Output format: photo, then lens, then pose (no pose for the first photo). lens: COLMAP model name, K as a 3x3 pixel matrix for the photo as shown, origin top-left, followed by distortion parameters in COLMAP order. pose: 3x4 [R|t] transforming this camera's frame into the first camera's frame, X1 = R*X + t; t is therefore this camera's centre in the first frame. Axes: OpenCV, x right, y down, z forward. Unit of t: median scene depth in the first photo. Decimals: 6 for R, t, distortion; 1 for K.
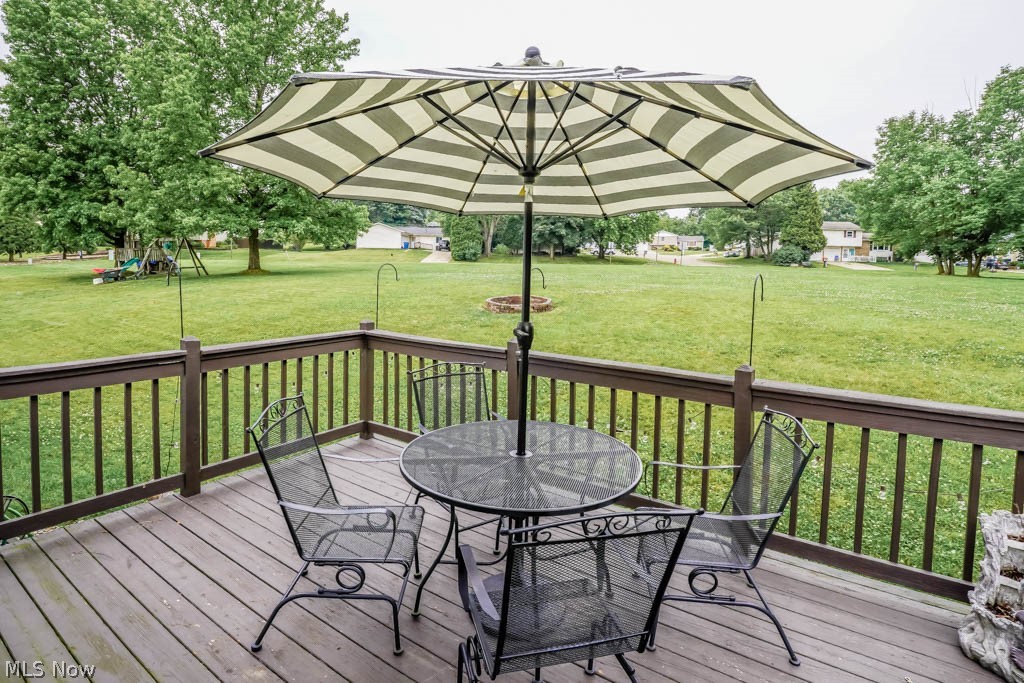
lens RADIAL K [[520.9, 0, 511.1], [0, 520.9, 283.8], [0, 0, 1]] dist [-0.013325, 0.000851]
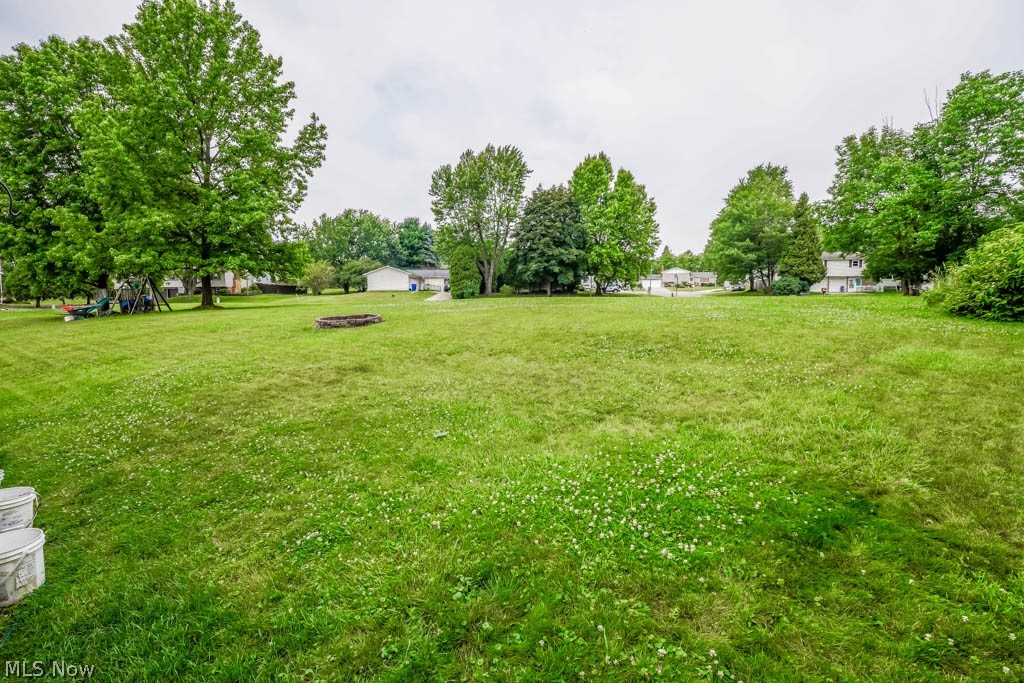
lens RADIAL K [[508.2, 0, 517.8], [0, 508.2, 336.4], [0, 0, 1]] dist [-0.002934, -0.000977]
pose [[0.996948, -0.016328, -0.076338, 0.180431], [0.017669, 0.999701, 0.016932, 0.024595], [0.076039, -0.018229, 0.996938, 0.006434]]
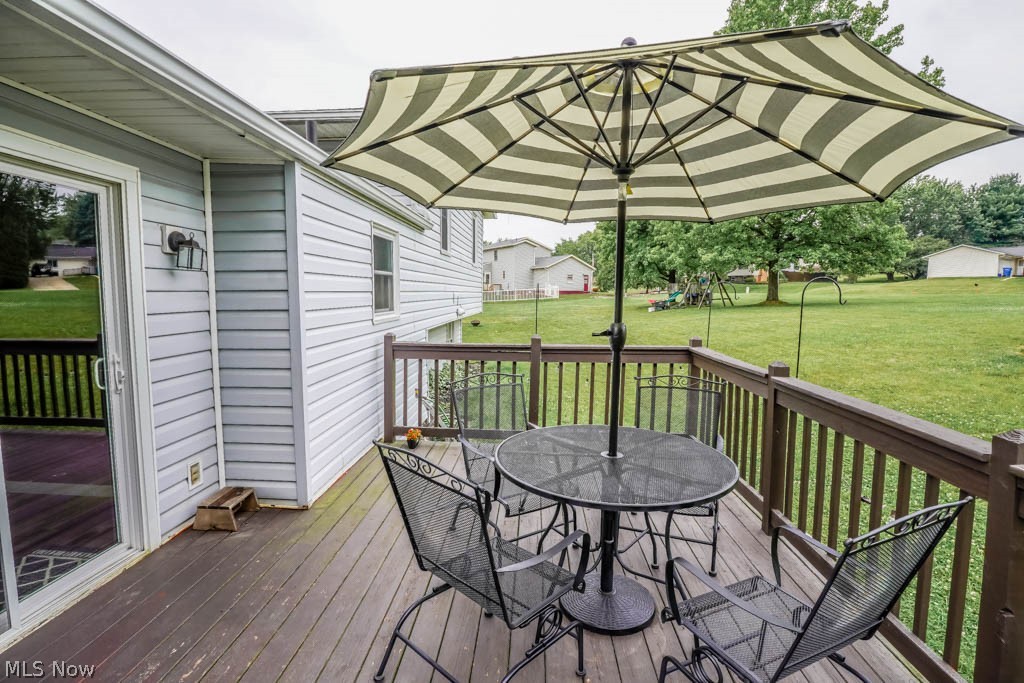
lens RADIAL K [[508.2, 0, 517.8], [0, 508.2, 336.4], [0, 0, 1]] dist [-0.002934, -0.000977]
pose [[0.546197, 0.060386, -0.835477, 0.063363], [-0.030078, 0.998169, 0.052482, 0.004553], [0.837116, -0.003535, 0.547013, 0.027234]]
